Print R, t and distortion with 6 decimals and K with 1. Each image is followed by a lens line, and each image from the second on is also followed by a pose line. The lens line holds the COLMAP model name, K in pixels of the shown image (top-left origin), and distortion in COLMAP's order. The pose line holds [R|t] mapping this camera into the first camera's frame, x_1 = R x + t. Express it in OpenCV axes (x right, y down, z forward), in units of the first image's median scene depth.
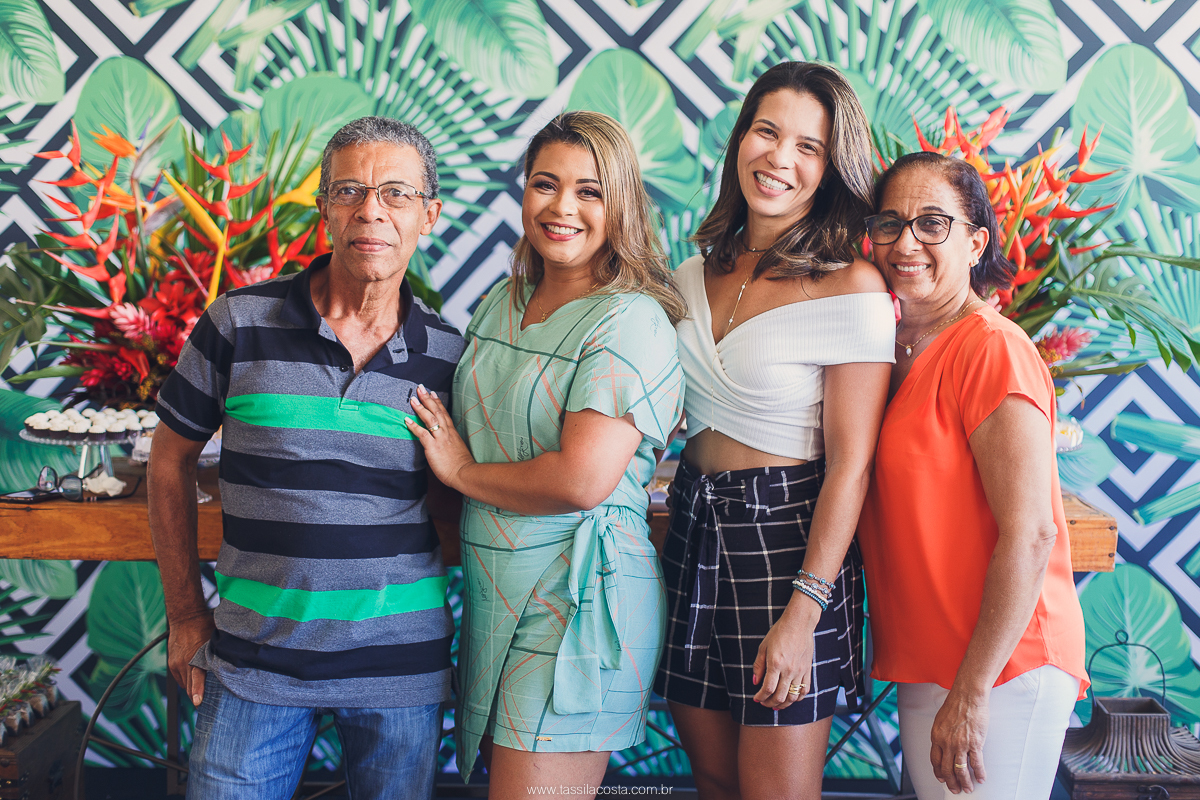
lens RADIAL K [[1745.6, 0, 546.4], [0, 1745.6, 408.5], [0, 0, 1]] dist [-0.024127, 0.000000]
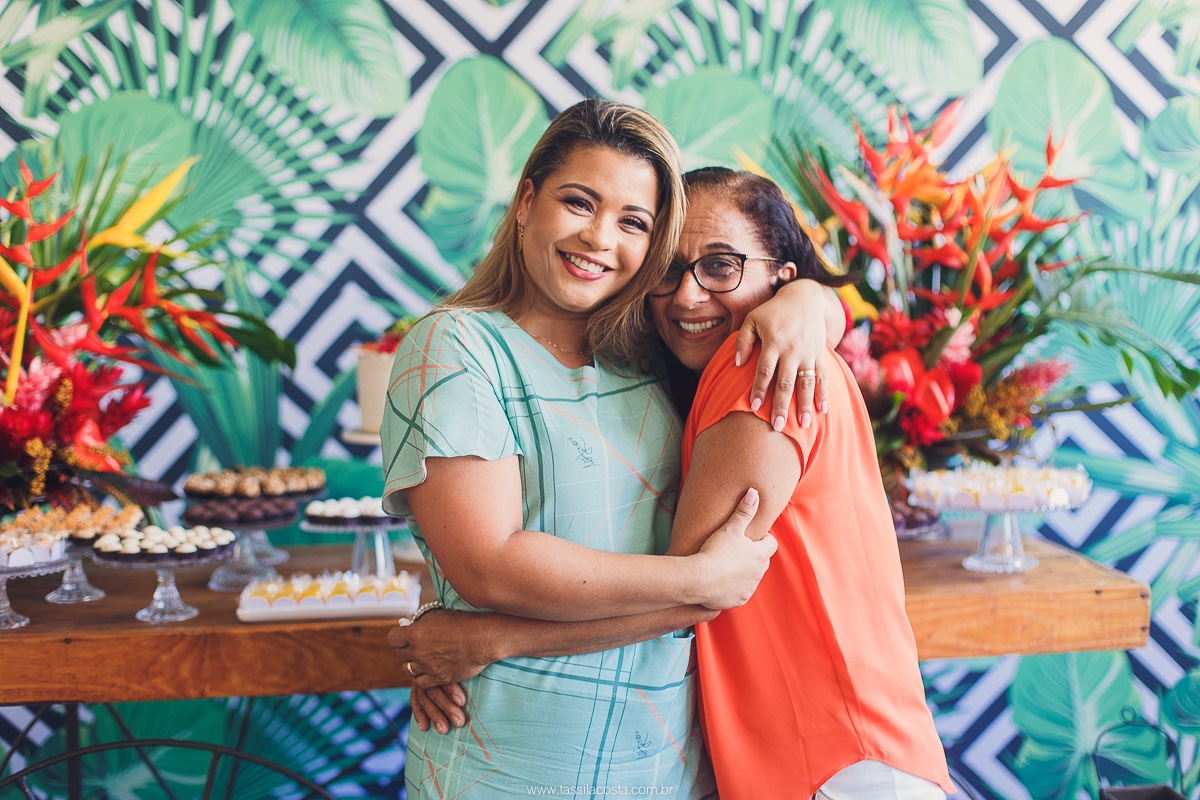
lens RADIAL K [[1745.6, 0, 561.3], [0, 1745.6, 395.9], [0, 0, 1]] dist [-0.024127, 0.000000]
pose [[0.990348, -0.044427, 0.131294, -0.040397], [0.048232, 0.998499, -0.025943, -0.013505], [-0.129944, 0.032026, 0.991004, 0.144090]]
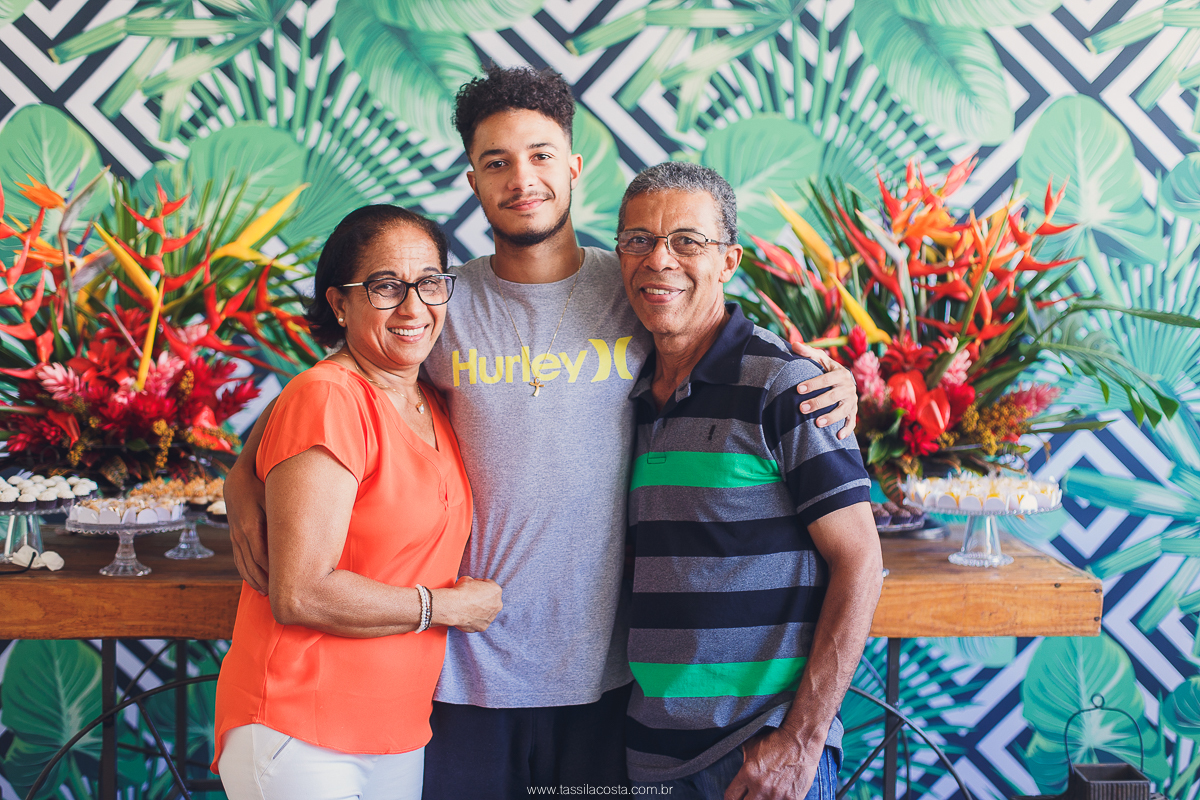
lens RADIAL K [[1745.6, 0, 549.9], [0, 1745.6, 400.0], [0, 0, 1]] dist [-0.024127, 0.000000]
pose [[0.997925, -0.006574, 0.064043, -0.028187], [0.008752, 0.999391, -0.033776, -0.005137], [-0.063782, 0.034267, 0.997375, 0.035357]]
